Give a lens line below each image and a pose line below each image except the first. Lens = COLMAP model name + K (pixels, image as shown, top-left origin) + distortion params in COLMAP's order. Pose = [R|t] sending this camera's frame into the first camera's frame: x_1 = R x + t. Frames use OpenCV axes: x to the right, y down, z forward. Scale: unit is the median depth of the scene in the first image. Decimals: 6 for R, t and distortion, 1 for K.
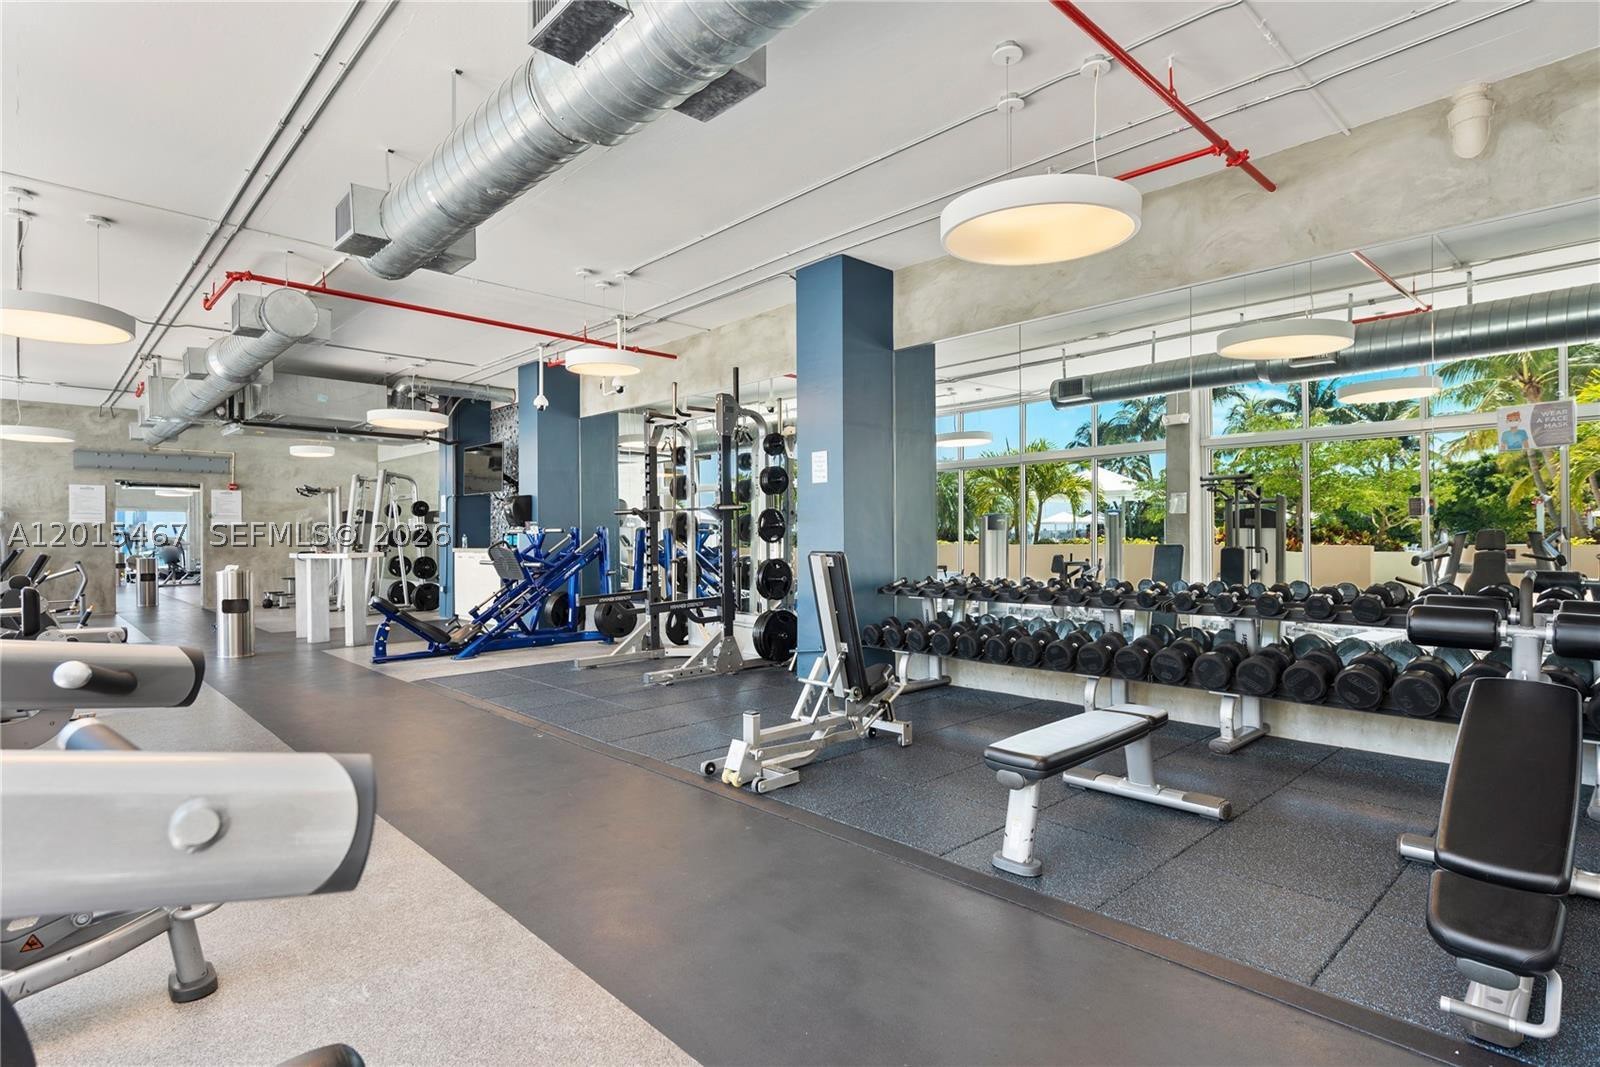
lens RADIAL K [[820.6, 0, 800.0], [0, 820.6, 533.5], [0, 0, 1]] dist [-0.000434, -0.000046]
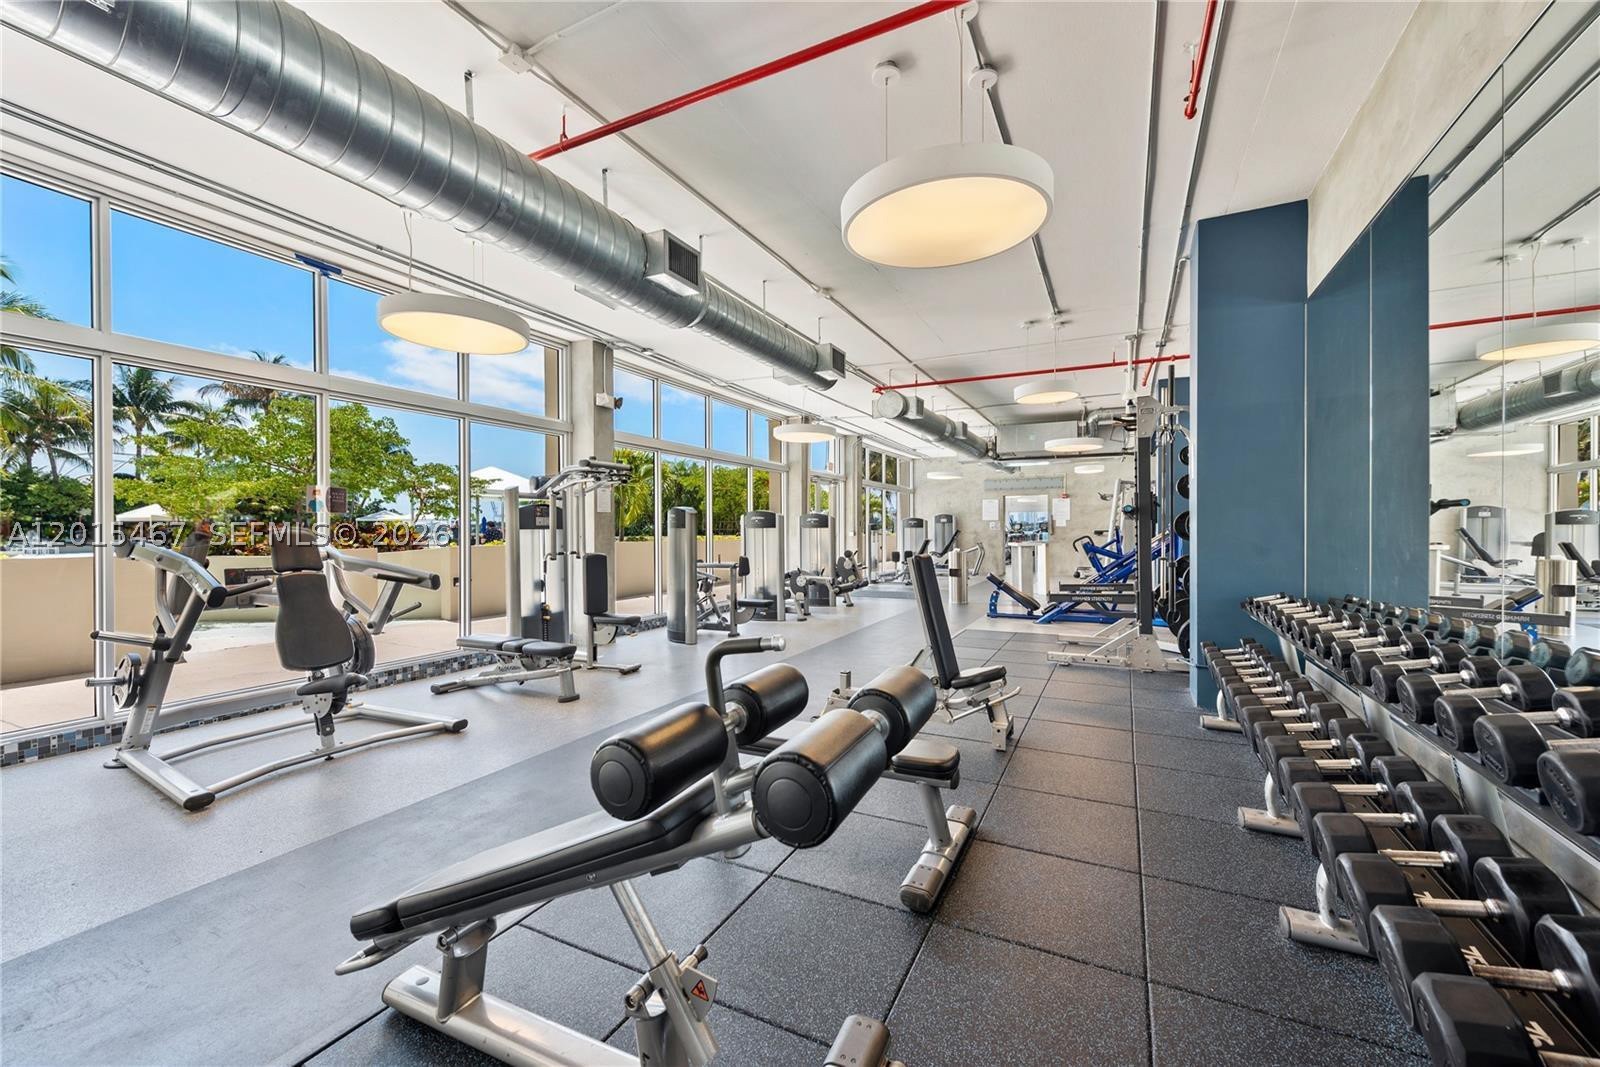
lens RADIAL K [[628.4, 0, 800.0], [0, 628.4, 533.5], [0, 0, 1]] dist [0.000445, 0.000031]
pose [[0.334044, 0.009266, -0.942512, 0.424823], [0.007226, 0.999897, 0.012391, -0.011458], [0.942530, -0.010949, 0.333943, 0.281599]]
